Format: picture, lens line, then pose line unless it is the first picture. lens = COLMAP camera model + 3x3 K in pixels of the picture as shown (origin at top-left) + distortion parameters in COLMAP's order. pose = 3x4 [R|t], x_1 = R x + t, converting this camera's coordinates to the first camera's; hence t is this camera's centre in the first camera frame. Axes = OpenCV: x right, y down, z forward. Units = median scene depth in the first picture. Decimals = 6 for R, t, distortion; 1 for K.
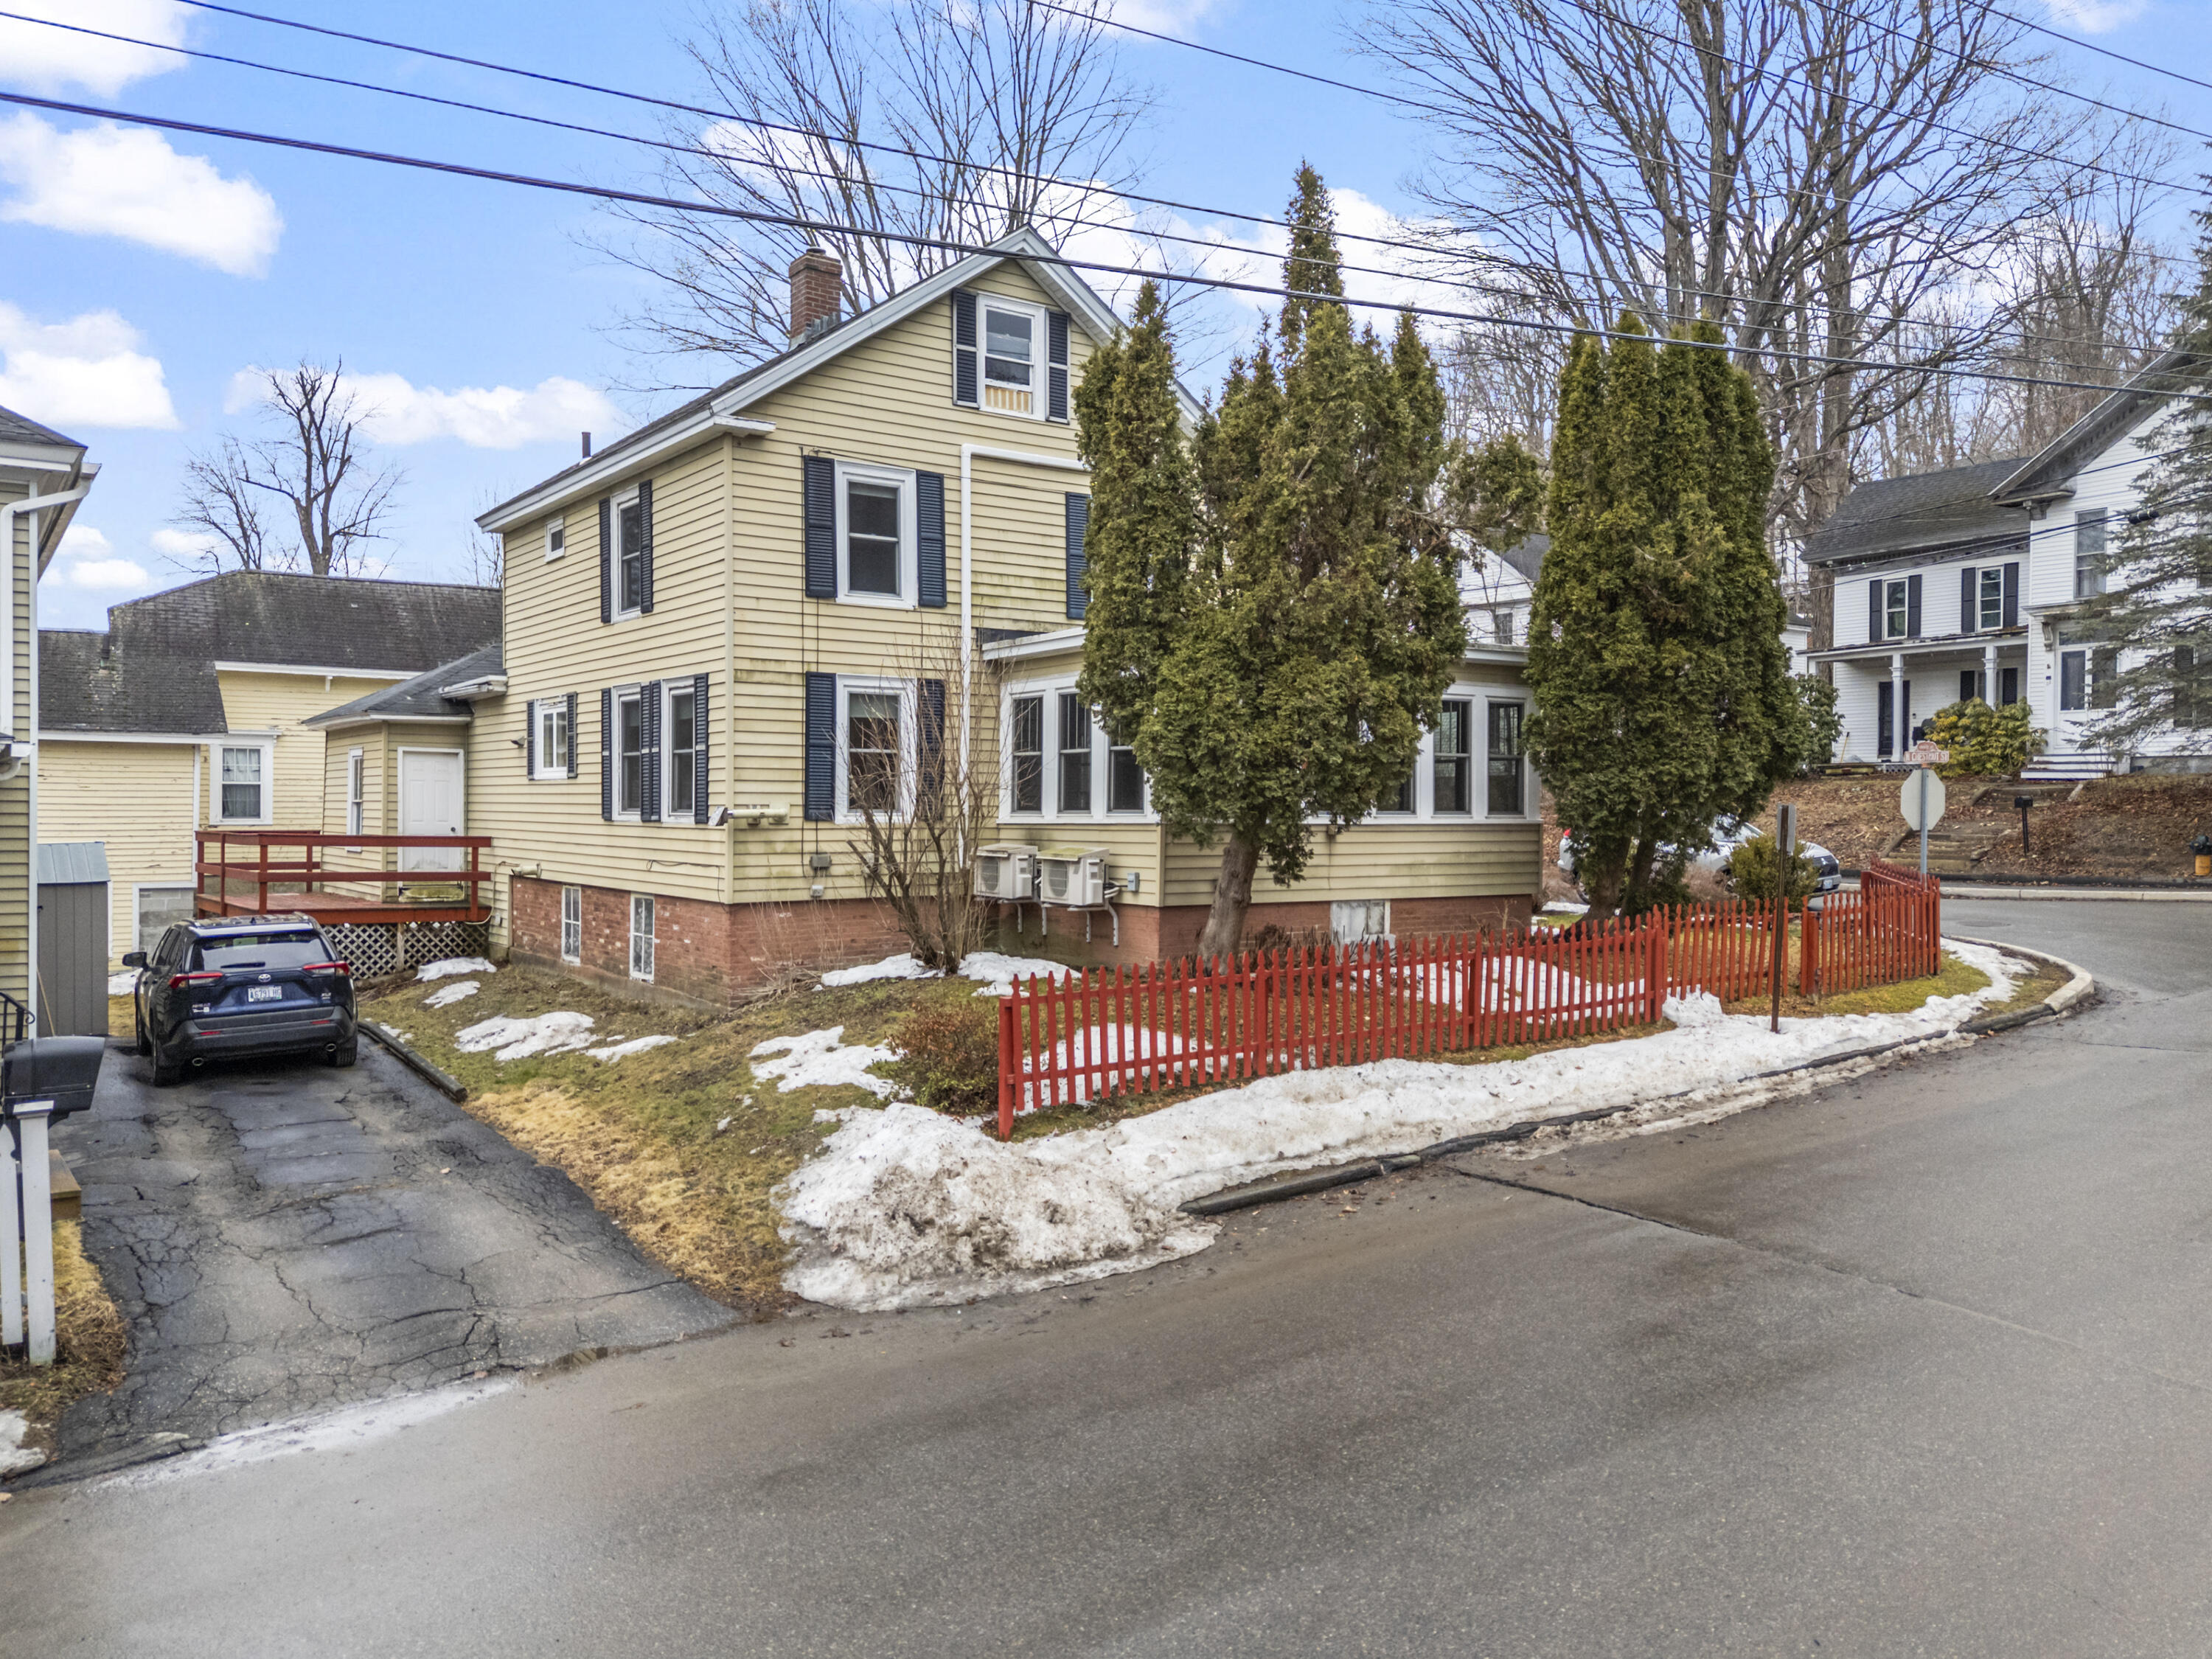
lens RADIAL K [[1604.9, 0, 1124.7], [0, 1604.9, 808.1], [0, 0, 1]] dist [0.084733, -0.112250]
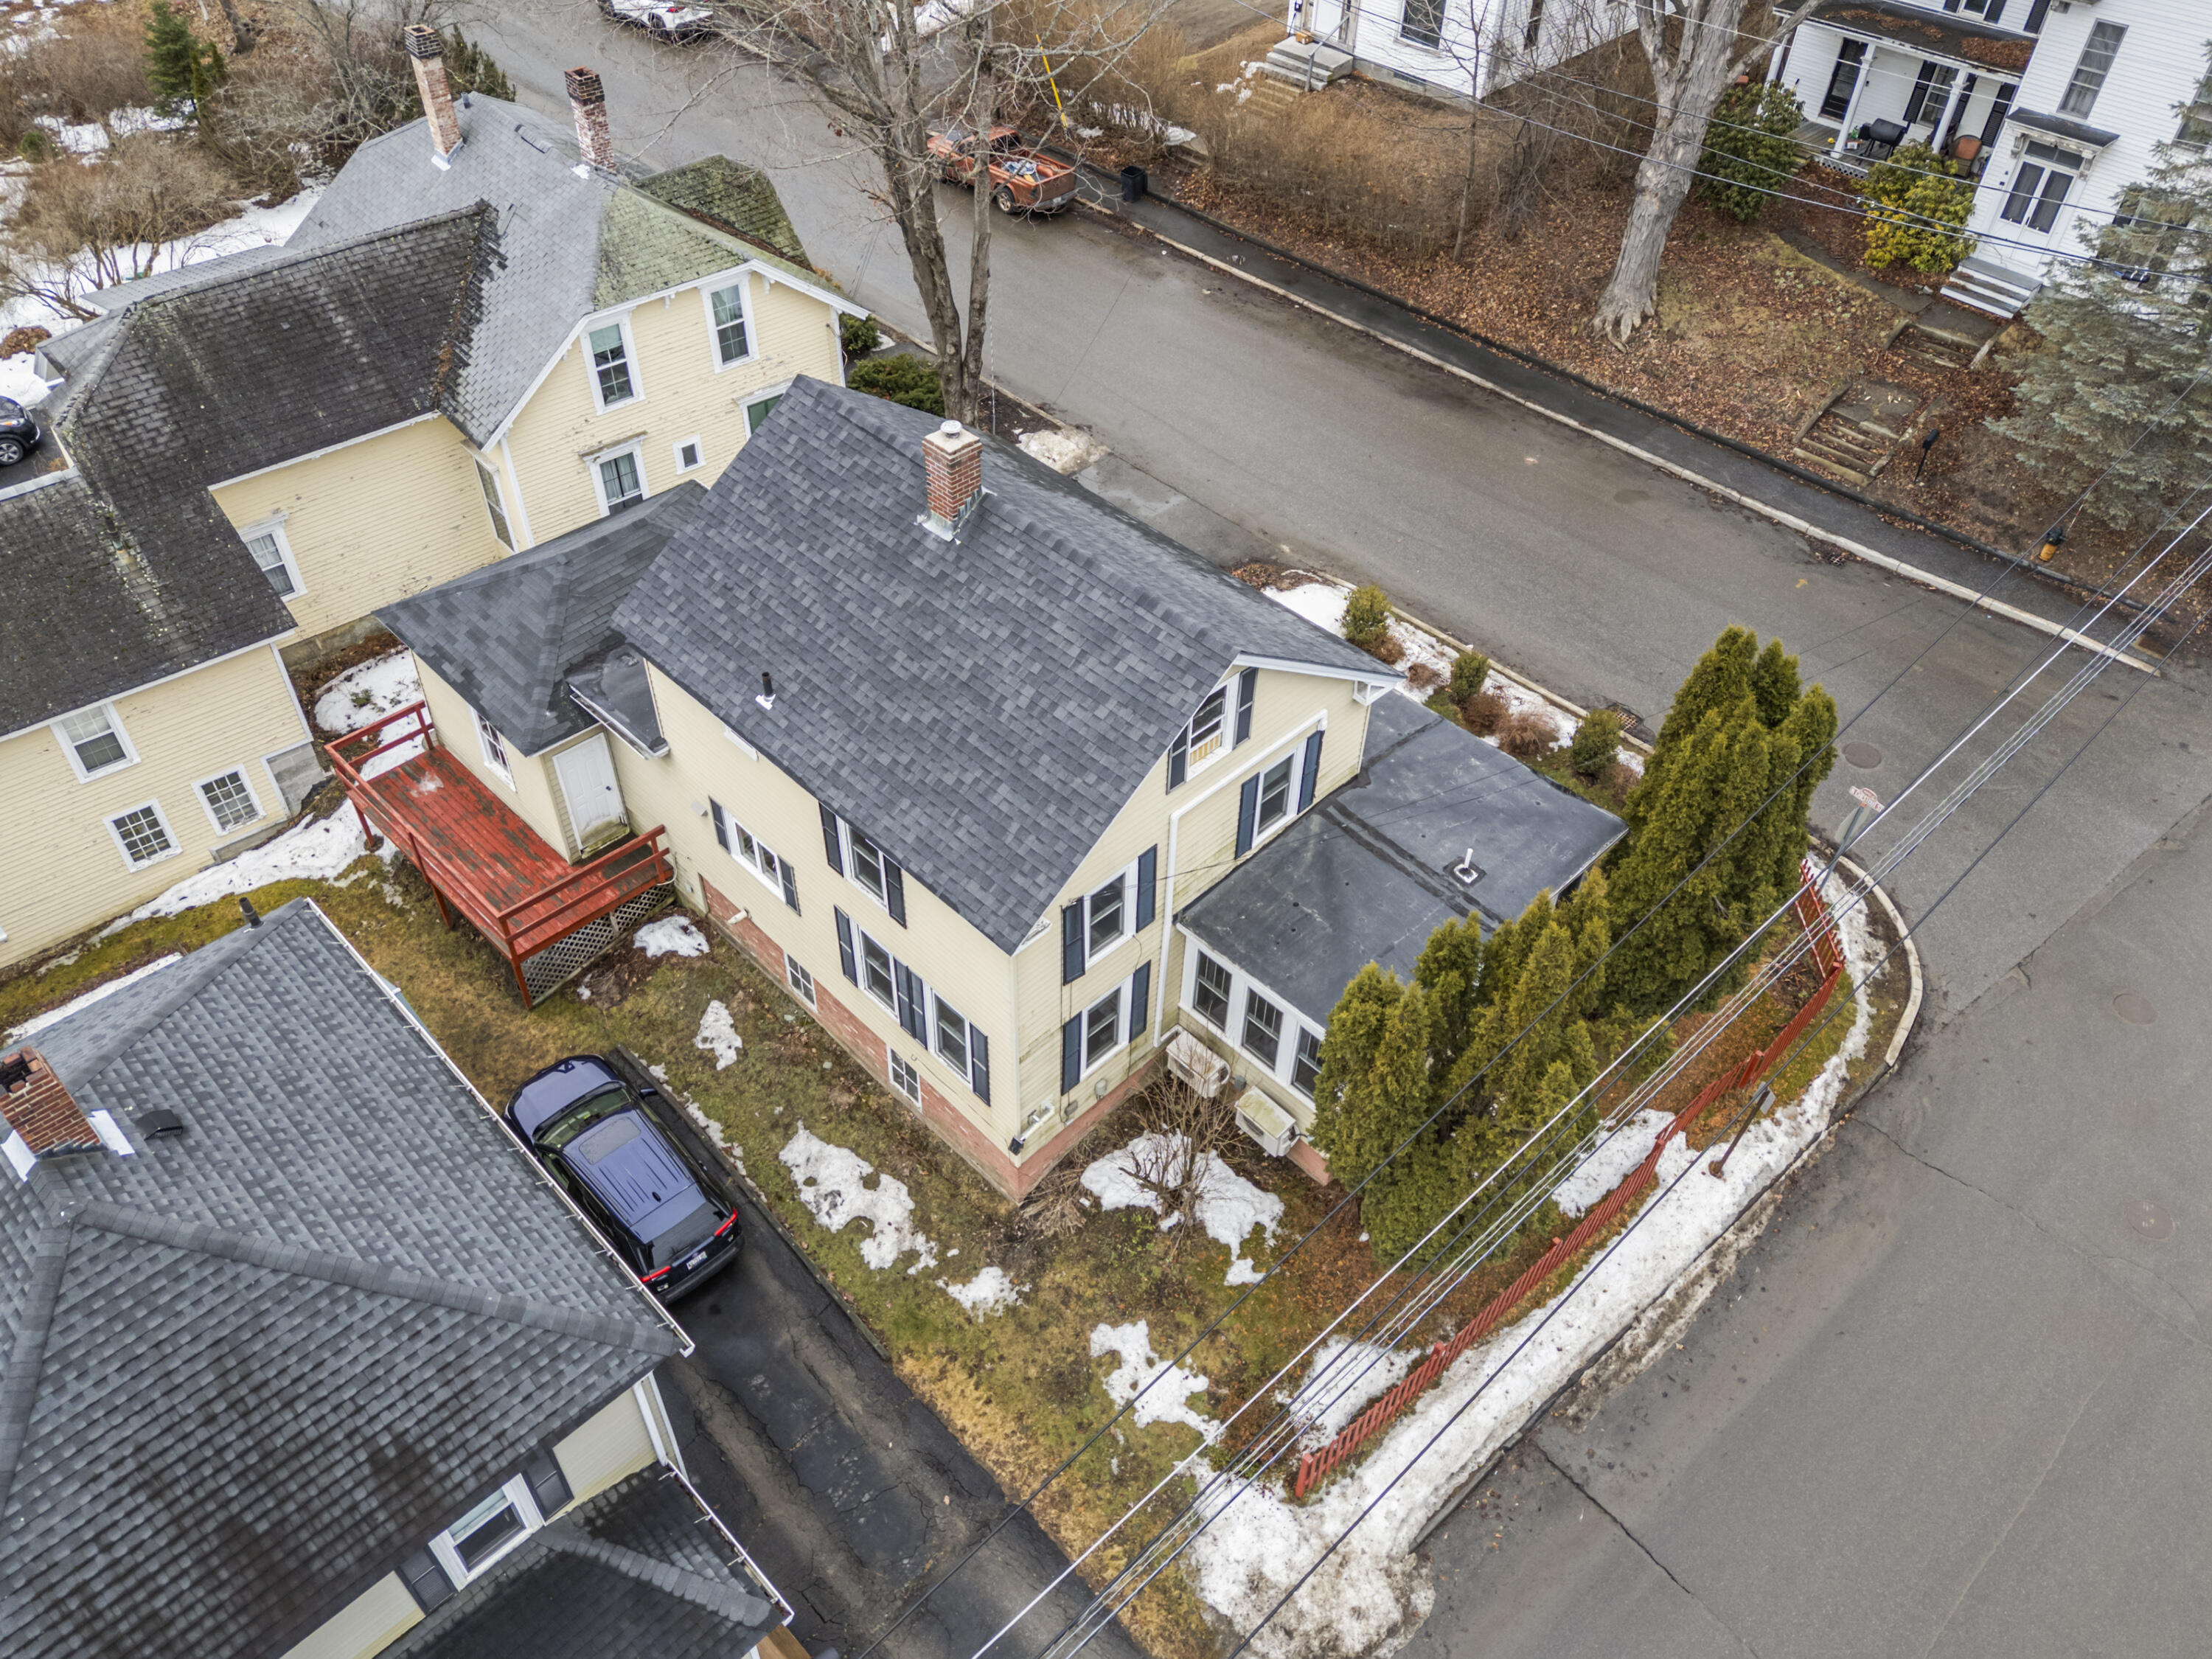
lens RADIAL K [[1604.9, 0, 1124.7], [0, 1604.9, 808.1], [0, 0, 1]] dist [0.084733, -0.112250]
pose [[0.987865, -0.083385, 0.131031, -0.284411], [-0.030714, 0.722117, 0.691089, -1.014430], [-0.152246, -0.686728, 0.710793, 0.208554]]
